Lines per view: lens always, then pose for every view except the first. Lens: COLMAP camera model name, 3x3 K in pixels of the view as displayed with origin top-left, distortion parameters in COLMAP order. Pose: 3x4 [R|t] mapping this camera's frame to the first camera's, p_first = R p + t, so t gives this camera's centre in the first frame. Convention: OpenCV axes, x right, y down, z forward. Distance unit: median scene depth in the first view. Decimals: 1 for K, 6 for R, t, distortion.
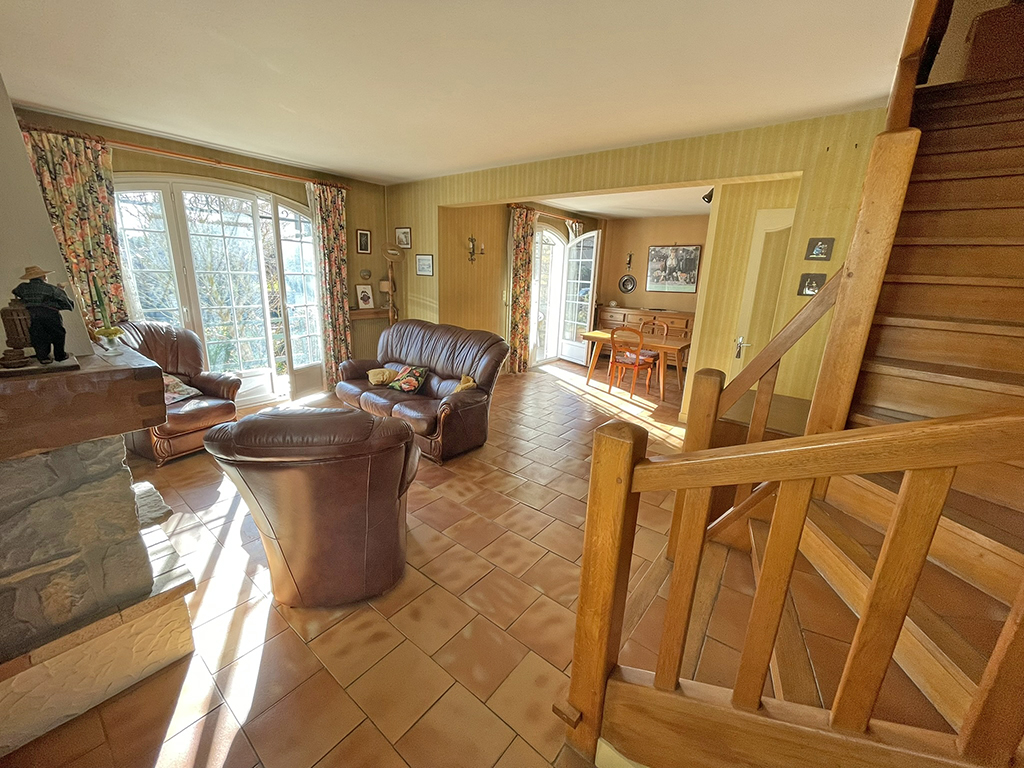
lens RADIAL K [[415.3, 0, 509.5], [0, 415.3, 381.5], [0, 0, 1]] dist [-0.002428, 0.000190]
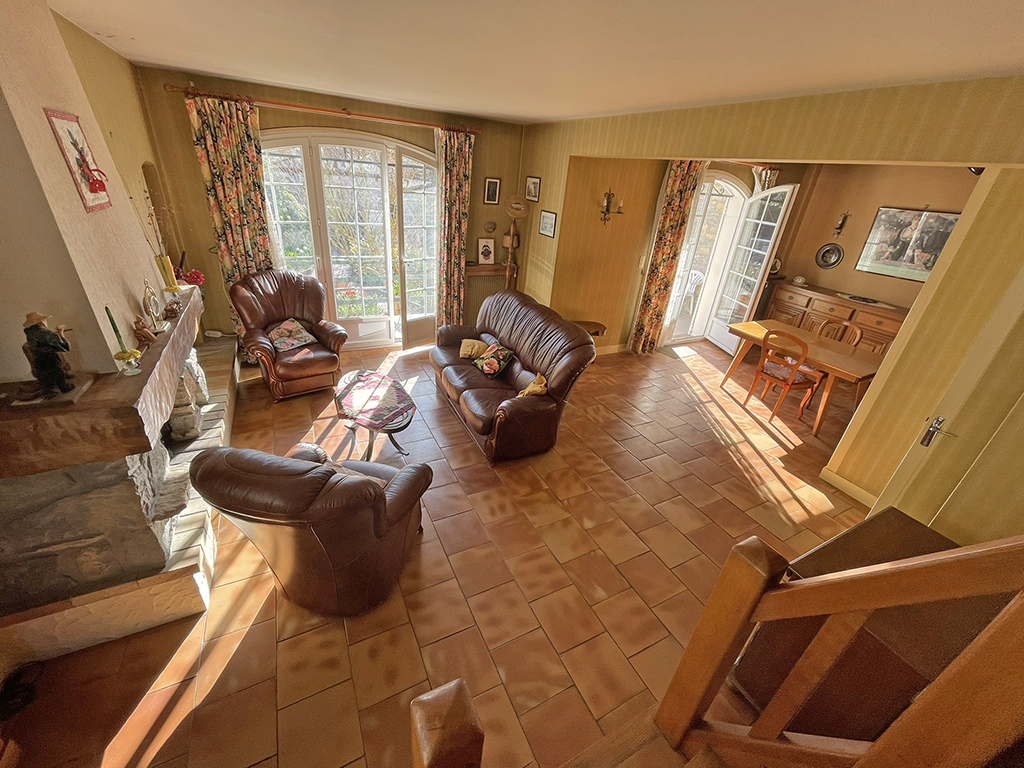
lens RADIAL K [[415.3, 0, 509.5], [0, 415.3, 381.5], [0, 0, 1]] dist [-0.002428, 0.000190]
pose [[0.910674, 0.220037, -0.349651, 0.113048], [-0.153263, 0.965902, 0.208671, -0.134478], [0.383644, -0.136443, 0.913346, 0.114412]]
